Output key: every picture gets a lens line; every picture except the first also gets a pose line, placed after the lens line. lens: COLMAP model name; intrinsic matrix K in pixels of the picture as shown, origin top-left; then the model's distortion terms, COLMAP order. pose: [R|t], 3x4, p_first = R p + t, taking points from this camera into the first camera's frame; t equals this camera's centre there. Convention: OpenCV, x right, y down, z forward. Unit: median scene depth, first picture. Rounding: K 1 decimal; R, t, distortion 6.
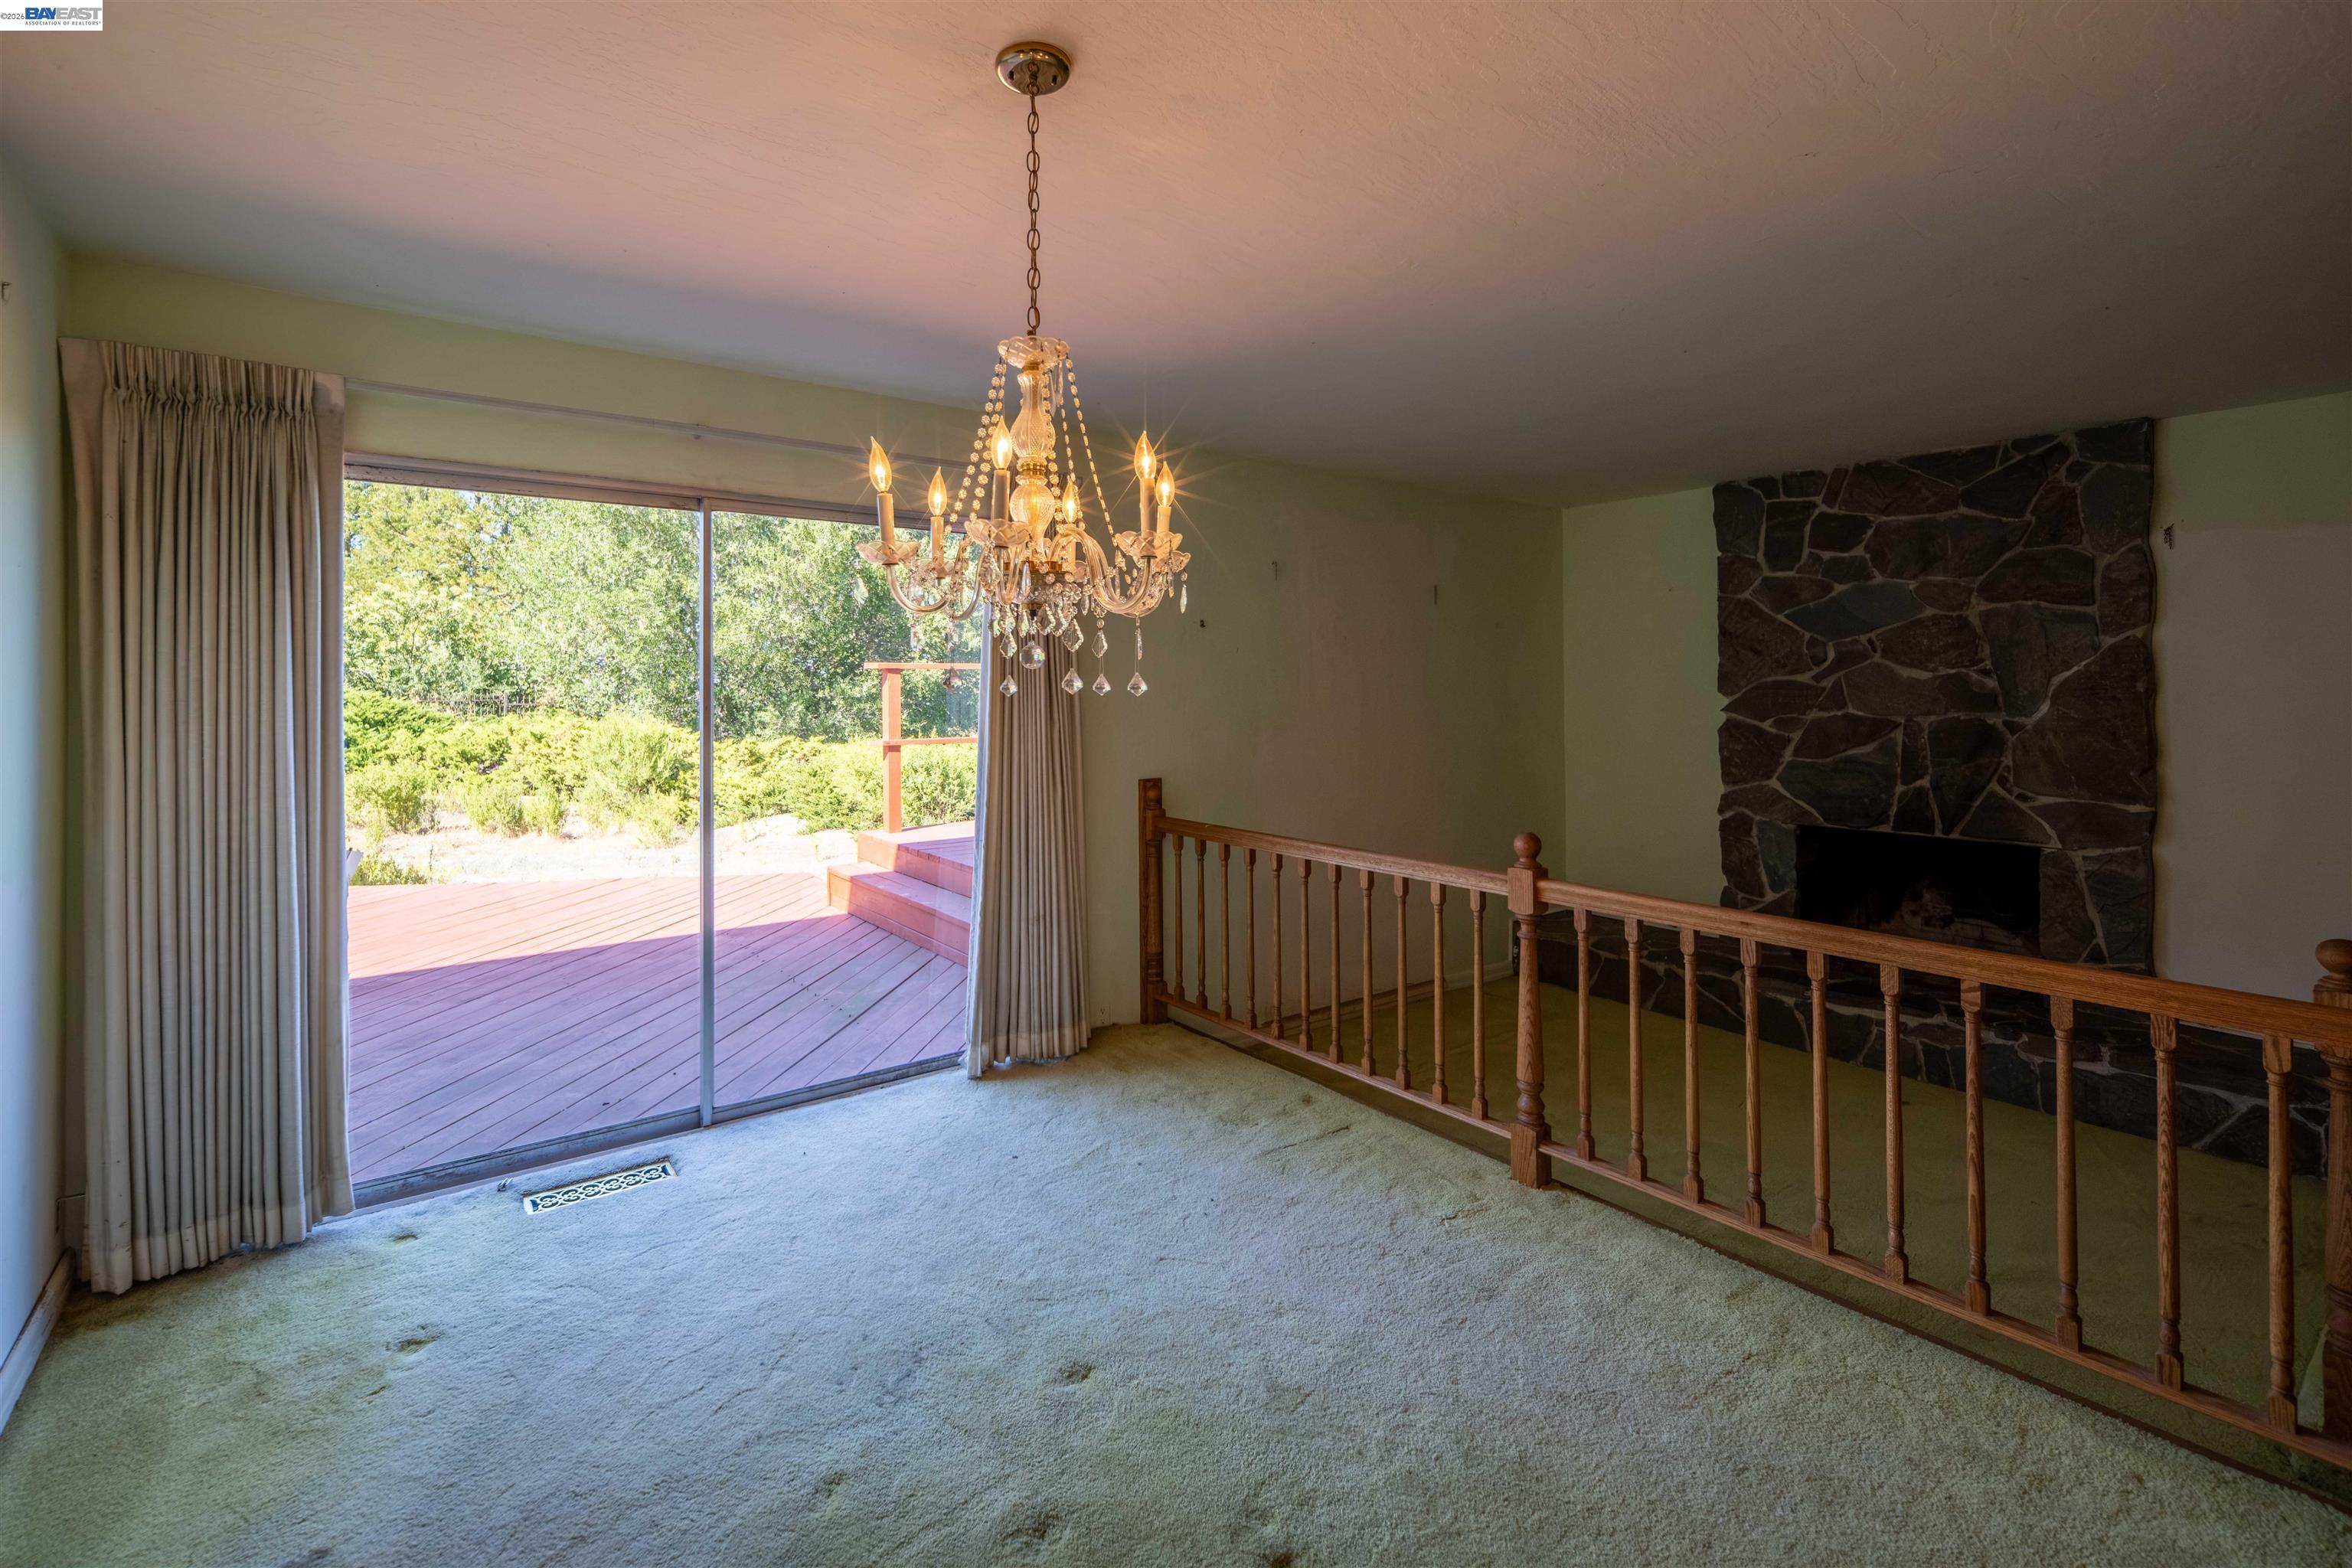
lens RADIAL K [[1029.9, 0, 1111.0], [0, 1029.9, 675.9], [0, 0, 1]] dist [0.007569, -0.004386]
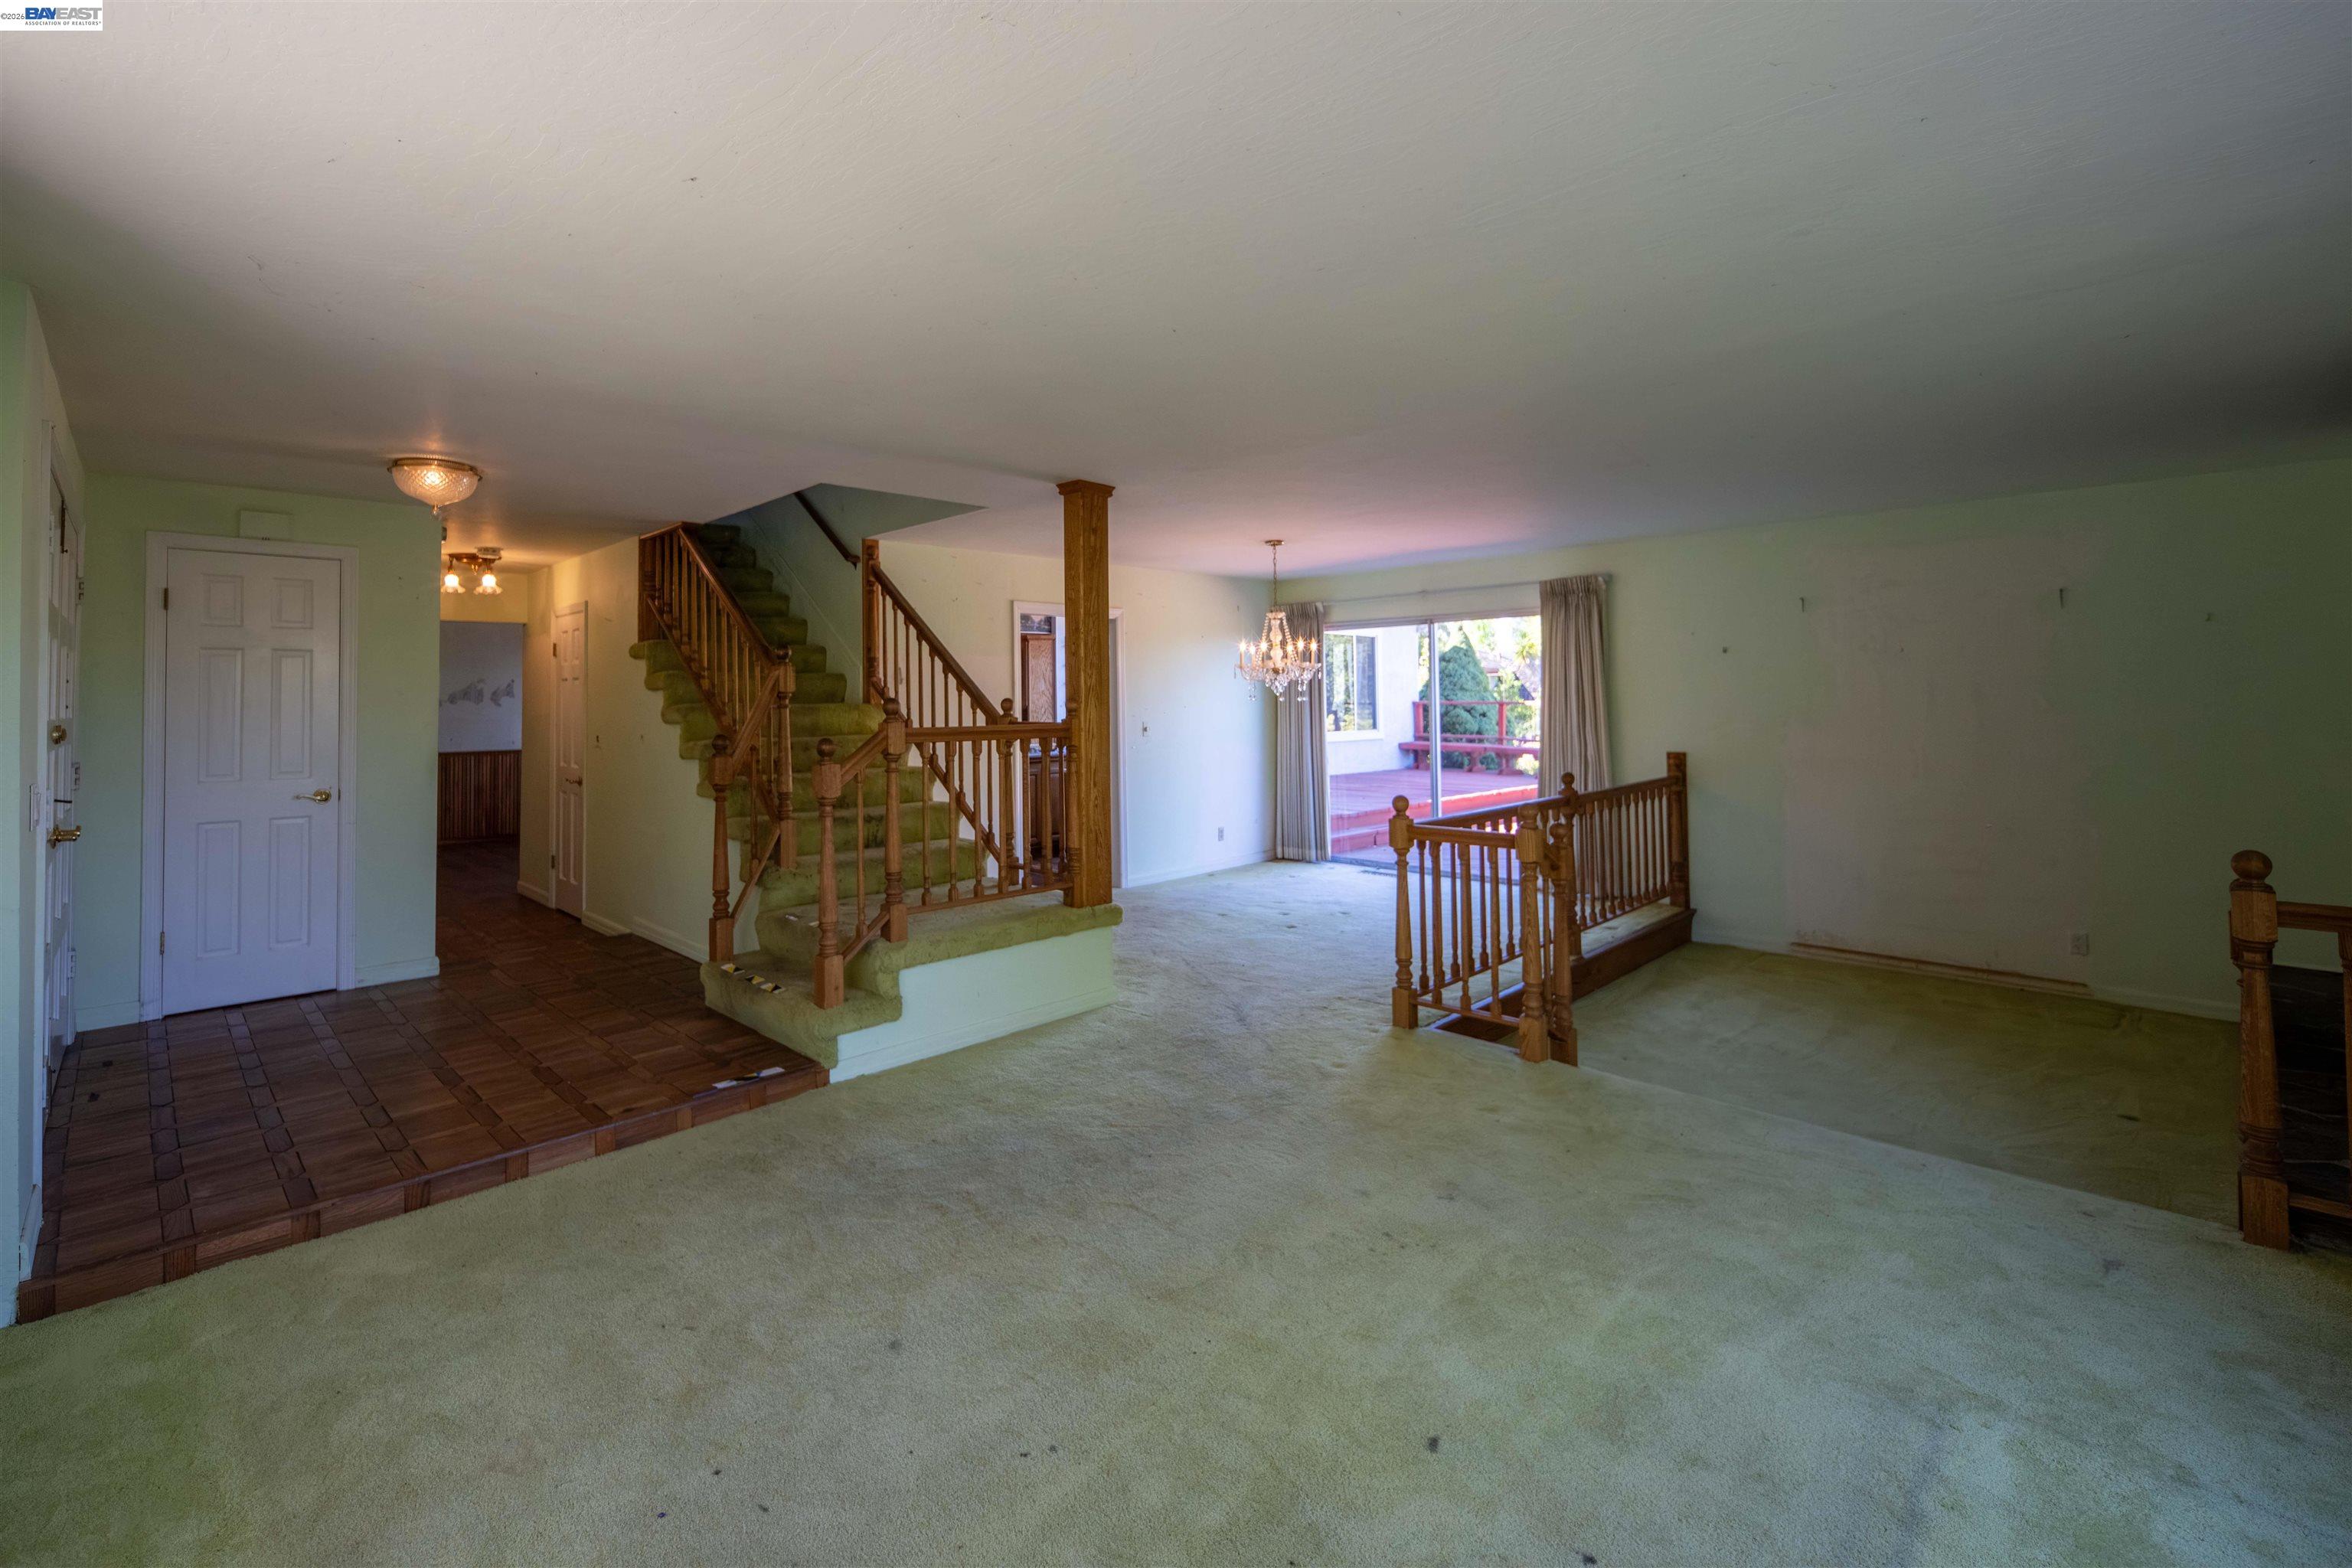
lens RADIAL K [[1029.9, 0, 1111.0], [0, 1029.9, 675.9], [0, 0, 1]] dist [0.007569, -0.004386]
pose [[0.141156, -0.023464, -0.989709, 1.381610], [0.024131, 0.999504, -0.020255, -0.005583], [0.989693, -0.021024, 0.141652, -0.069415]]
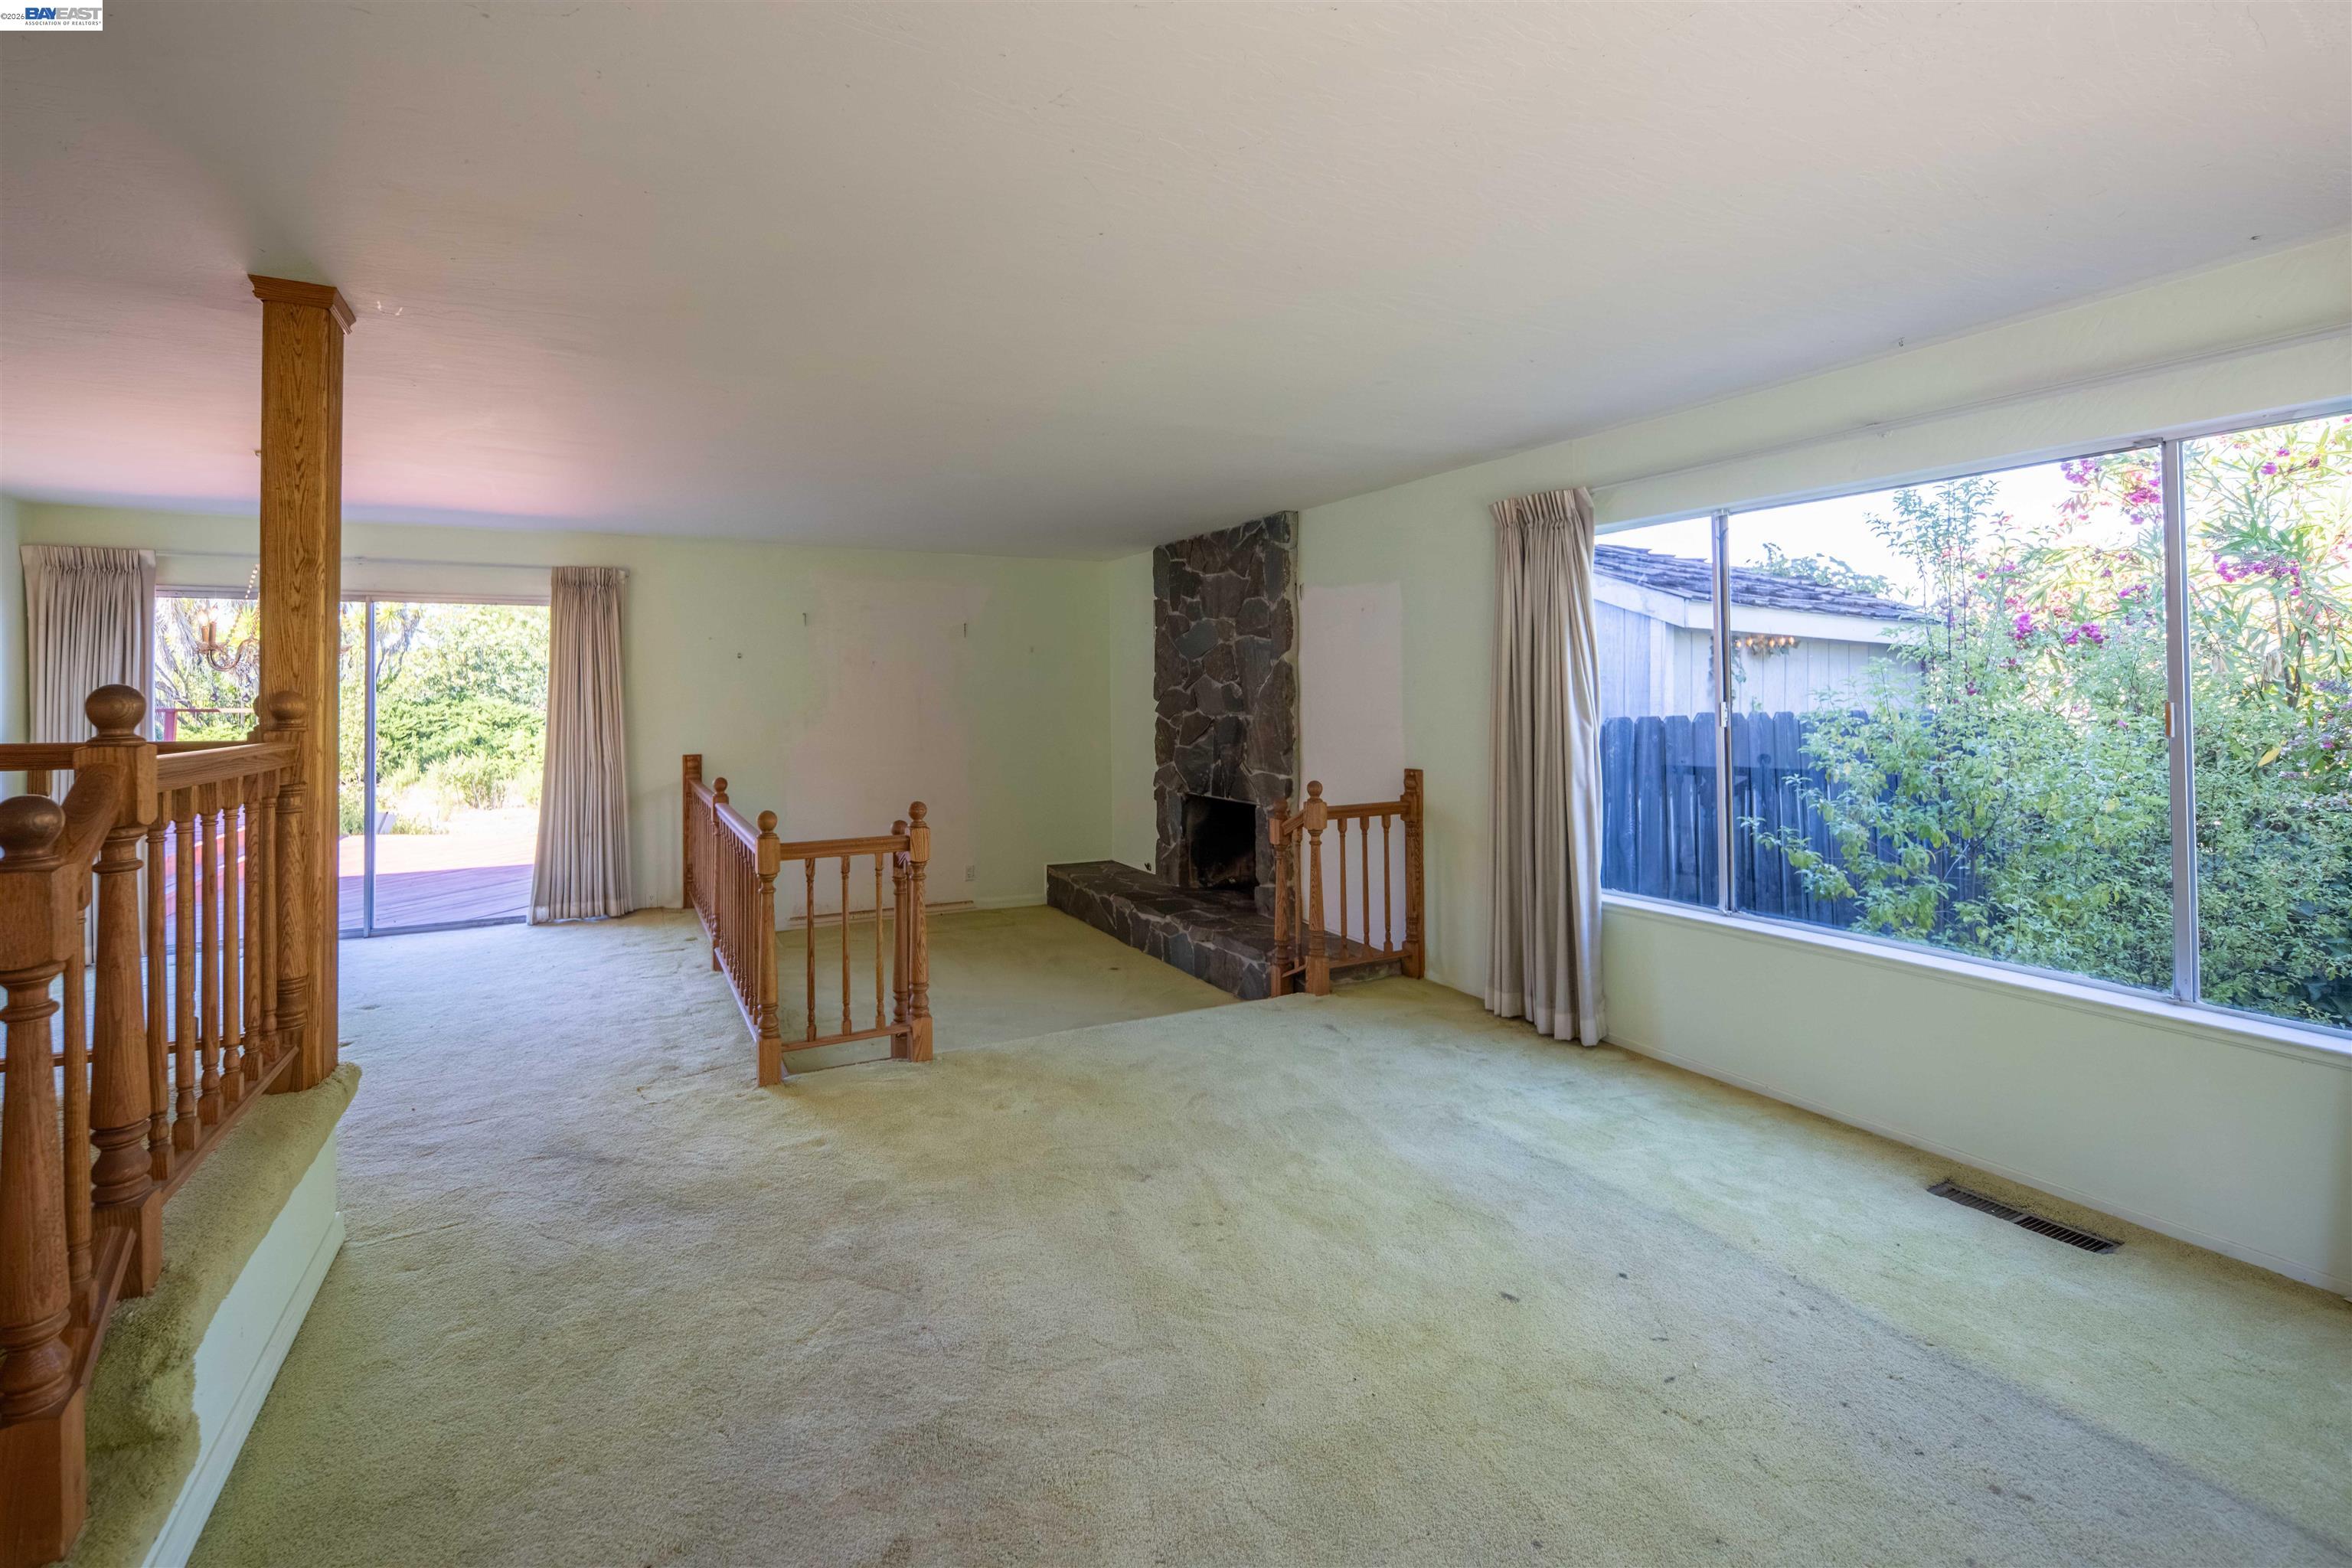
lens RADIAL K [[1029.9, 0, 1111.0], [0, 1029.9, 675.9], [0, 0, 1]] dist [0.007569, -0.004386]
pose [[0.986473, -0.007912, -0.163734, 0.872157], [0.007087, 0.999959, -0.005624, -0.007701], [0.163771, 0.004387, 0.986489, -0.427583]]
